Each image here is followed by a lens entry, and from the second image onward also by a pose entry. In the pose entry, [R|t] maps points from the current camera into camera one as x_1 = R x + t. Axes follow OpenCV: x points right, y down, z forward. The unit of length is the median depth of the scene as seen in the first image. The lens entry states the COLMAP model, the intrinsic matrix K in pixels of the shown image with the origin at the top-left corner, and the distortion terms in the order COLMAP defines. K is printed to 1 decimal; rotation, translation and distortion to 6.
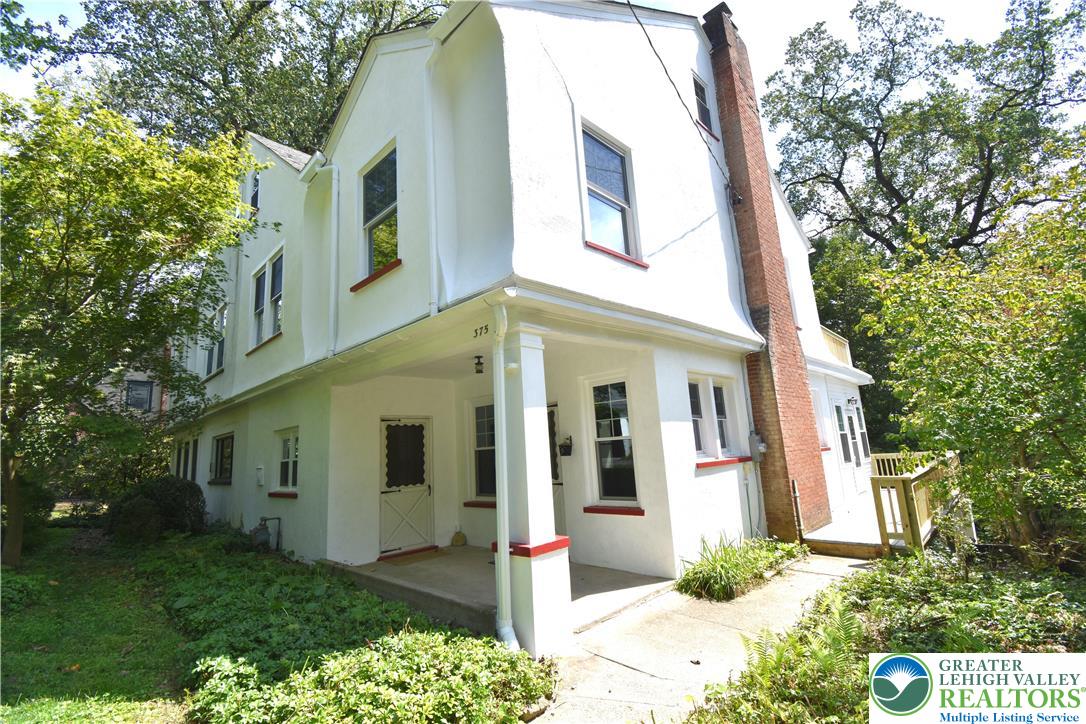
lens RADIAL K [[486.7, 0, 569.3], [0, 486.7, 354.6], [0, 0, 1]] dist [0.002250, -0.014919]
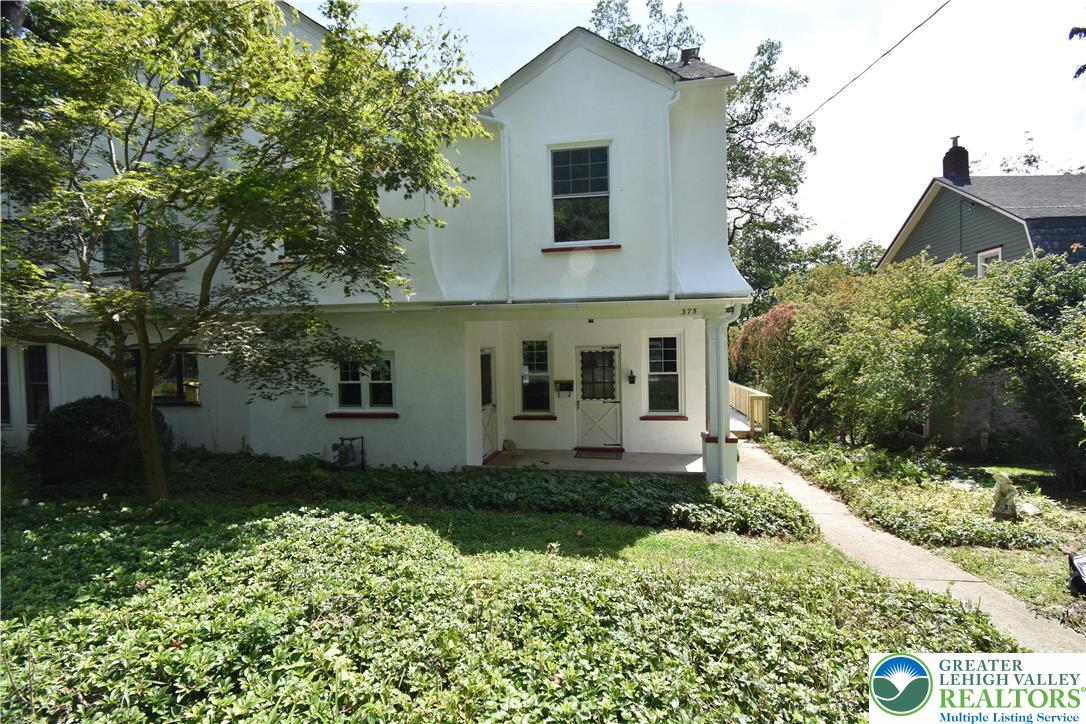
lens RADIAL K [[494.9, 0, 558.0], [0, 494.9, 363.8], [0, 0, 1]] dist [0.023830, -0.031620]
pose [[0.820501, 0.028575, 0.570930, -0.888243], [-0.141817, 0.977702, 0.154875, -0.042599], [-0.553774, -0.208043, 0.806258, -0.060537]]
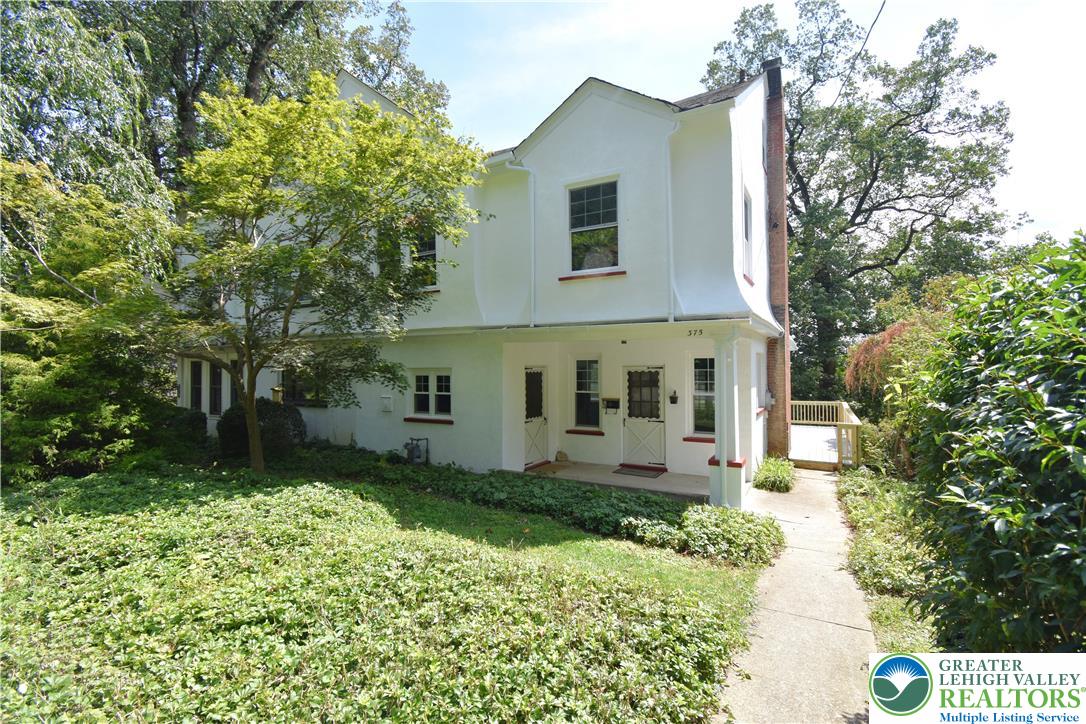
lens RADIAL K [[494.9, 0, 558.0], [0, 494.9, 363.8], [0, 0, 1]] dist [0.023830, -0.031620]
pose [[0.962795, 0.061615, 0.263116, -0.637361], [-0.106539, 0.981344, 0.160040, -0.097316], [-0.248347, -0.182118, 0.951397, -0.275897]]
